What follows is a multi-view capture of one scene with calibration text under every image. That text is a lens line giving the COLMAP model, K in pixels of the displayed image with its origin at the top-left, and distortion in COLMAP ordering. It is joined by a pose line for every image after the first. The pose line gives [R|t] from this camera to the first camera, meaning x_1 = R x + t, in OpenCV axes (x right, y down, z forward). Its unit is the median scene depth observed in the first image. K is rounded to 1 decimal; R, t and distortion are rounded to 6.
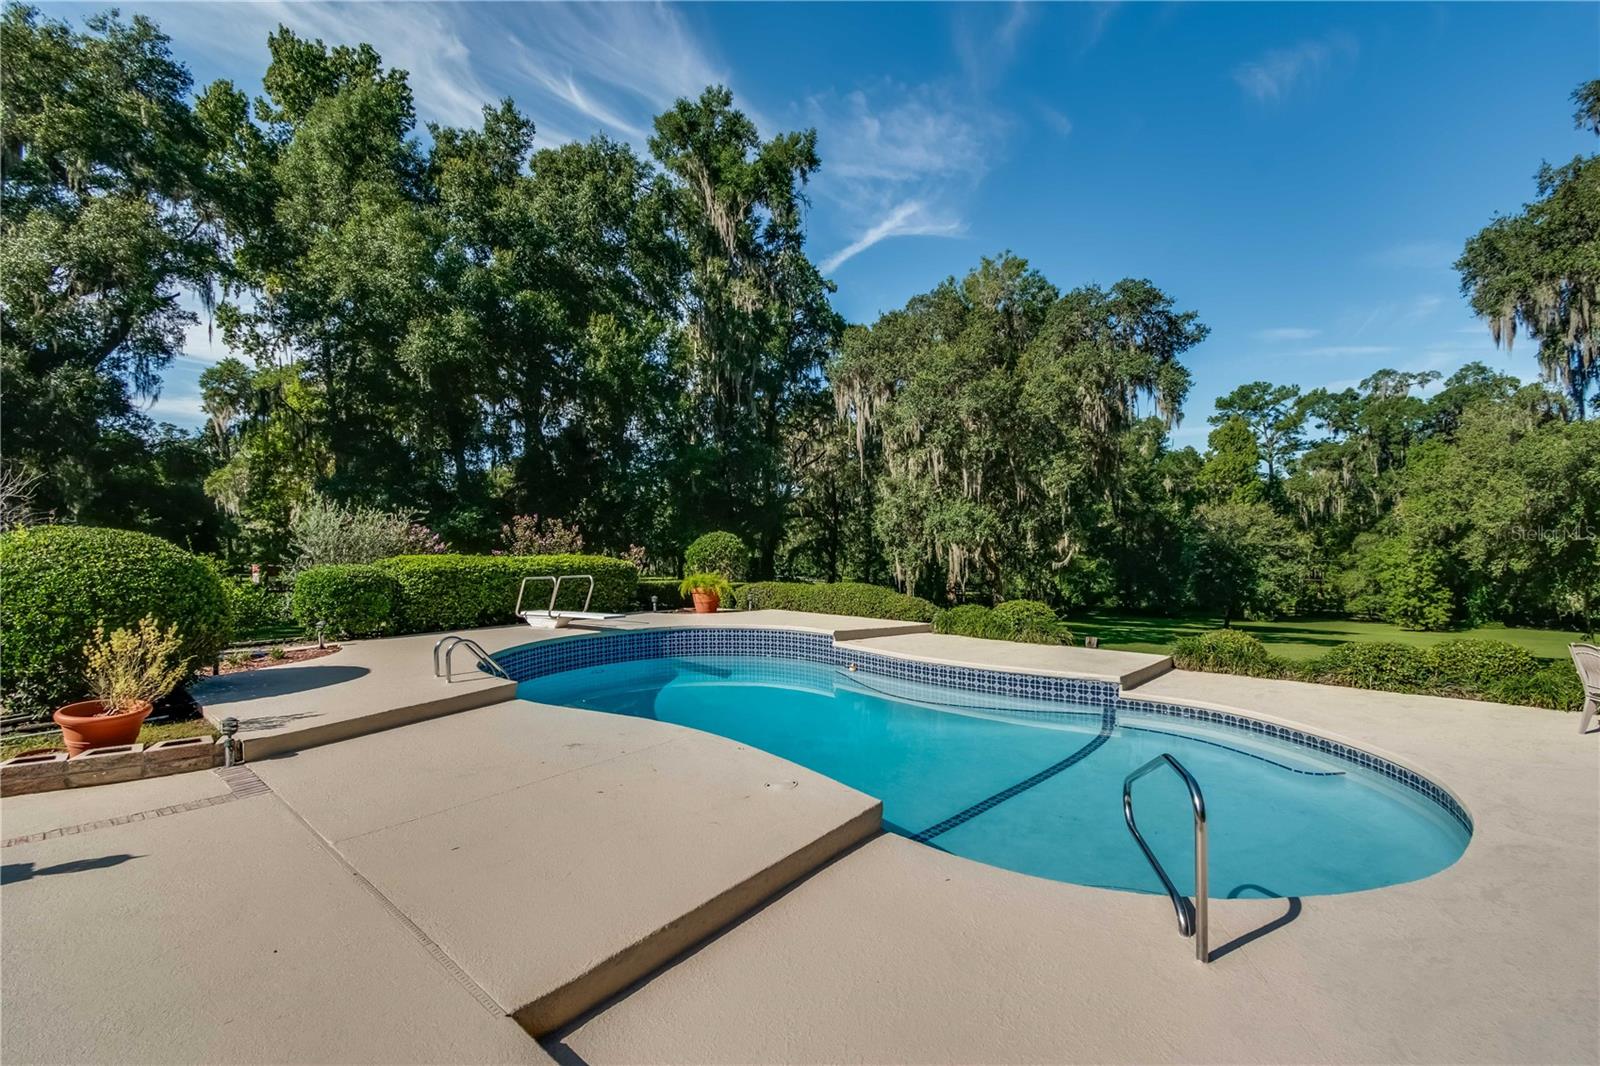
lens RADIAL K [[700.0, 0, 807.6], [0, 700.0, 537.1], [0, 0, 1]] dist [0.041406, -0.027155]
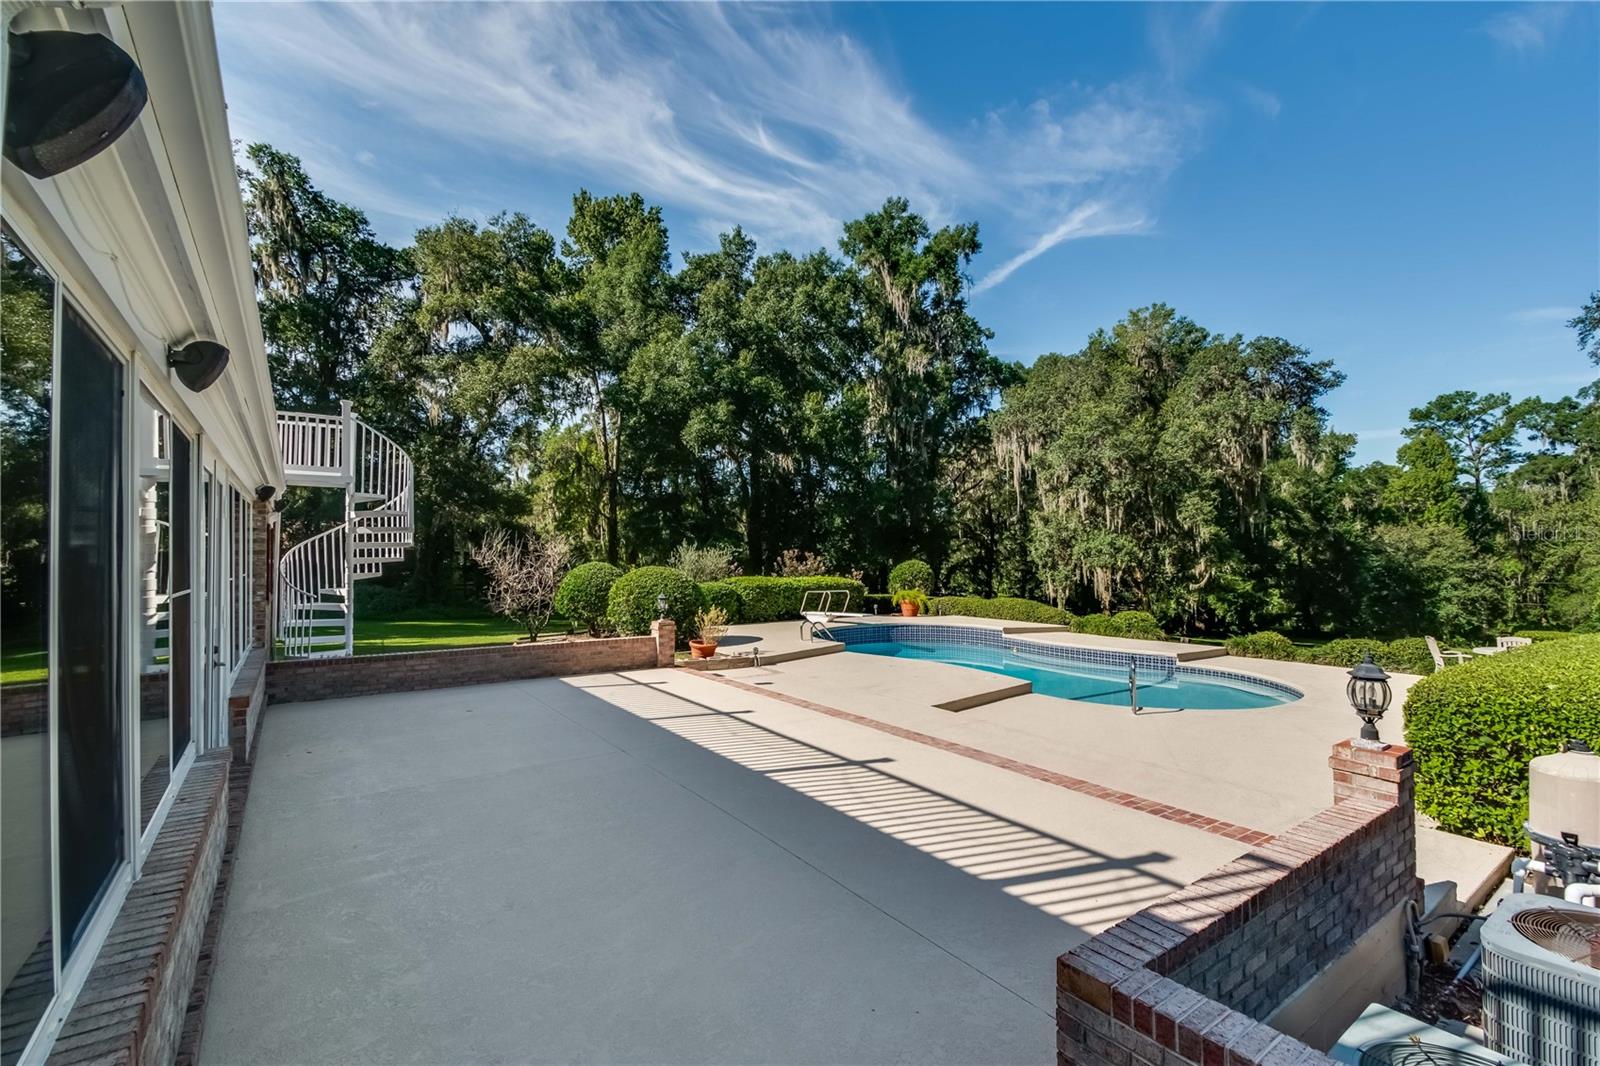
lens RADIAL K [[700.0, 0, 807.6], [0, 700.0, 537.1], [0, 0, 1]] dist [0.041406, -0.027155]
pose [[0.977535, -0.002967, -0.210752, -0.023324], [-0.001517, 0.999776, -0.021108, -0.015016], [0.210768, 0.020953, 0.977312, -0.260785]]
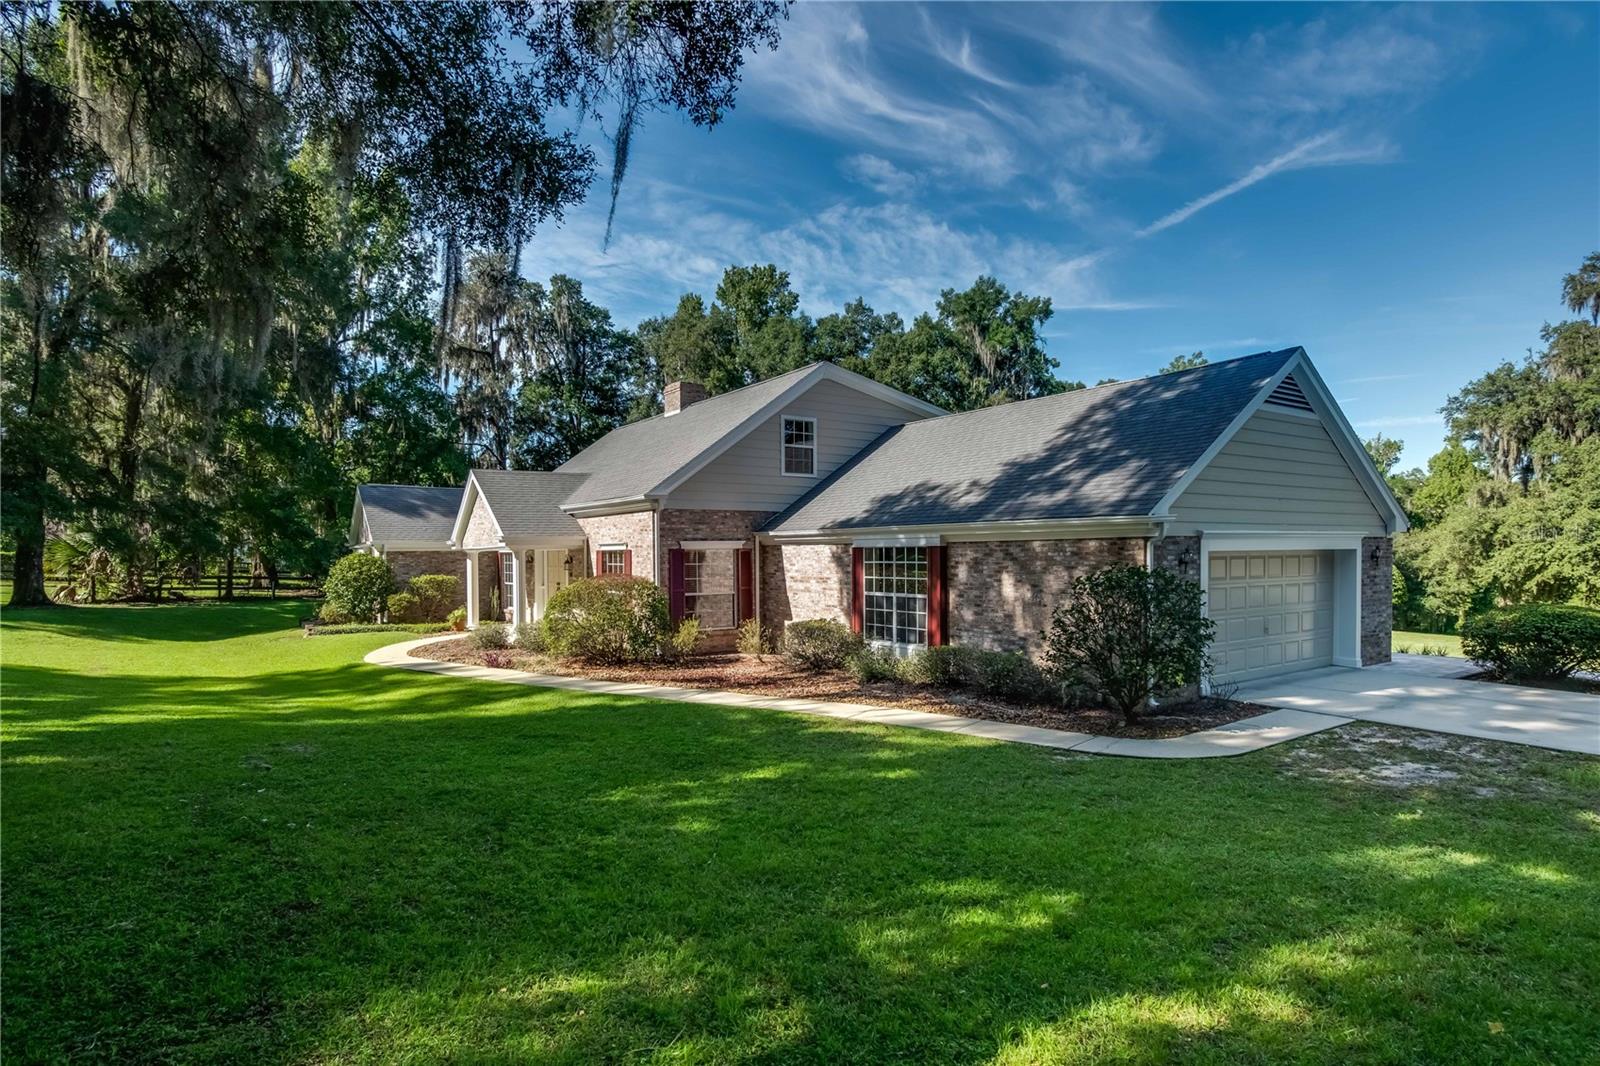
lens RADIAL K [[854.1, 0, 798.5], [0, 854.1, 571.6], [0, 0, 1]] dist [0.015810, -0.022609]
pose [[0.973273, 0.008405, -0.229497, -0.104596], [-0.002646, 0.999674, 0.025390, -0.026969], [0.229636, -0.024104, 0.972978, -1.097162]]
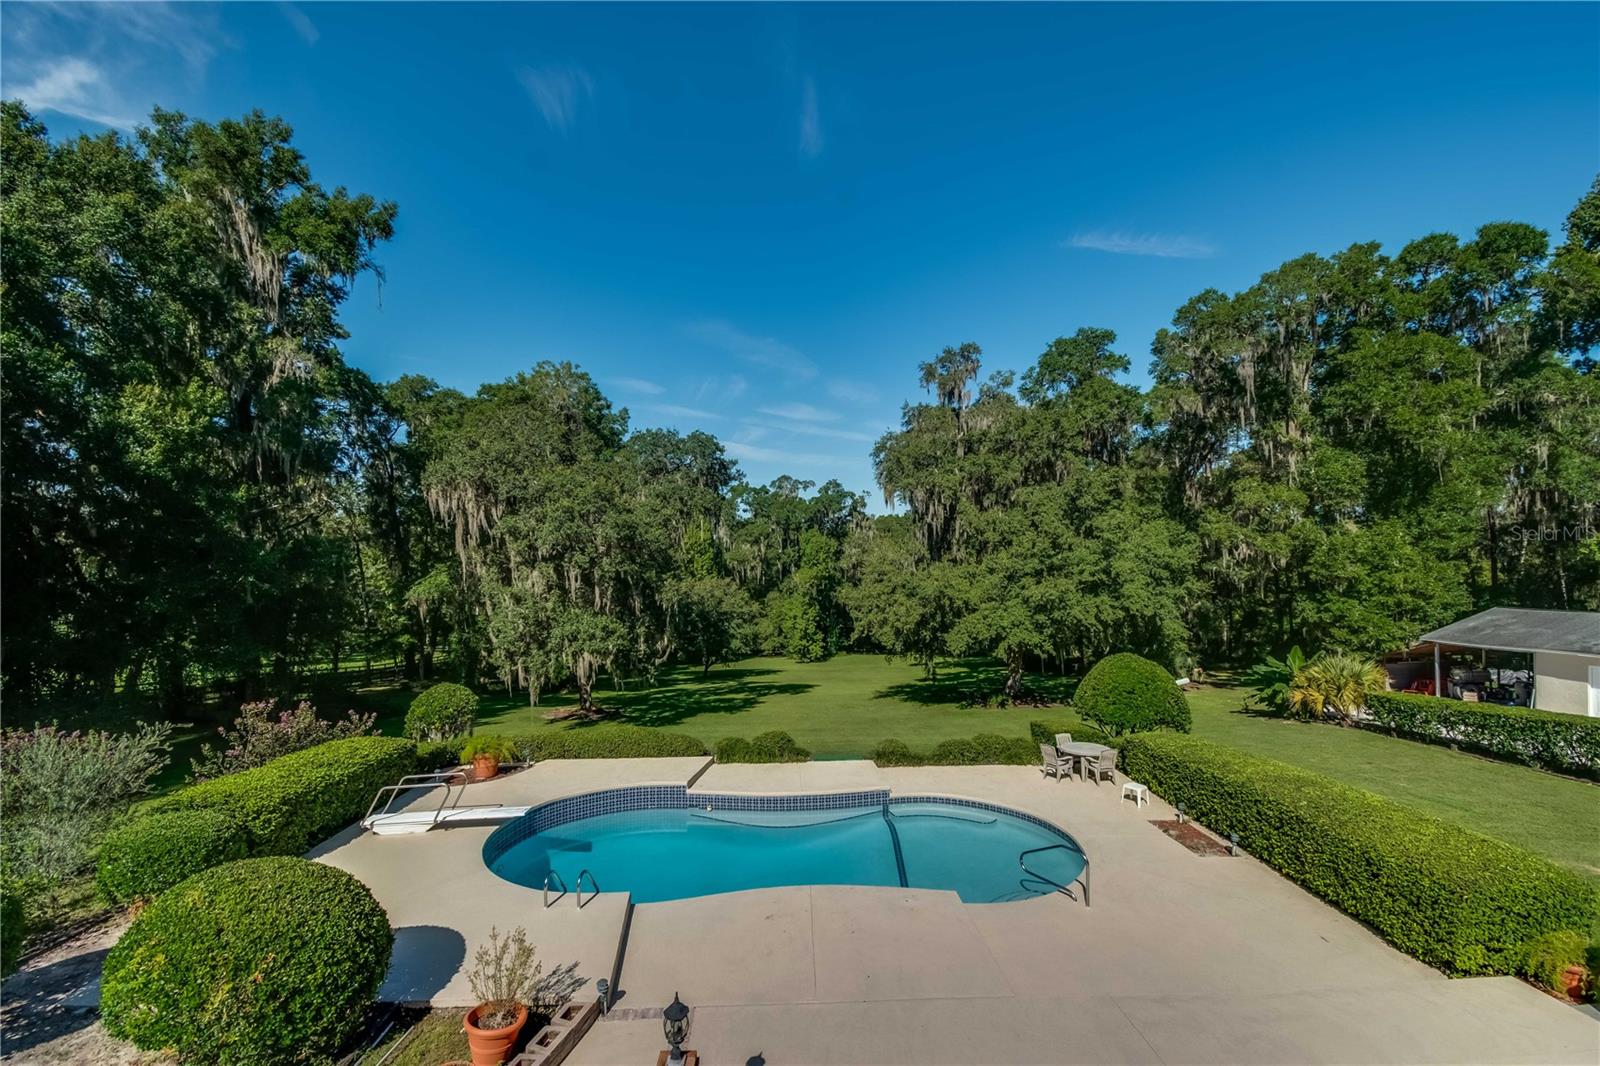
lens RADIAL K [[706.1, 0, 809.2], [0, 706.1, 564.2], [0, 0, 1]] dist [0.035510, -0.028144]
pose [[0.714949, 0.010036, 0.699104, -0.290036], [-0.001219, 0.999913, -0.013108, -0.103015], [-0.699175, 0.008519, 0.714899, -0.053396]]
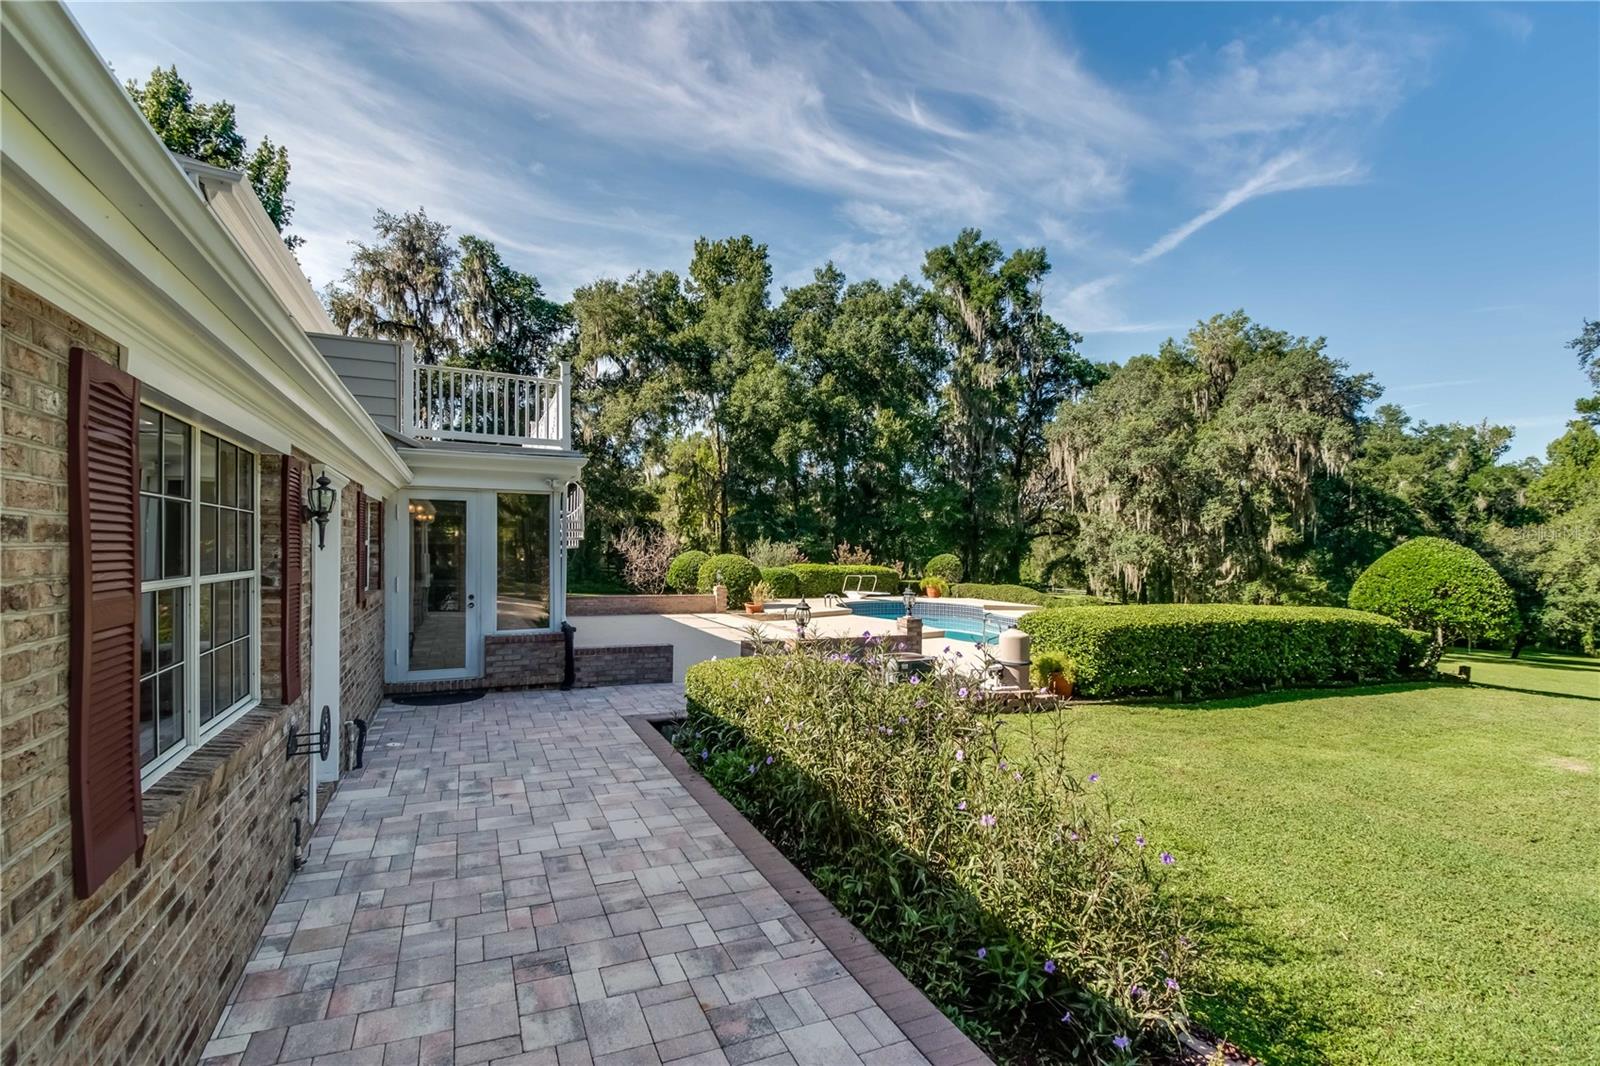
lens RADIAL K [[716.5, 0, 802.3], [0, 716.5, 552.2], [0, 0, 1]] dist [0.031510, -0.028786]
pose [[0.921584, 0.020720, -0.387625, 0.145417], [-0.016972, 0.999770, 0.013091, -0.018233], [0.387807, -0.005486, 0.921724, -0.483007]]
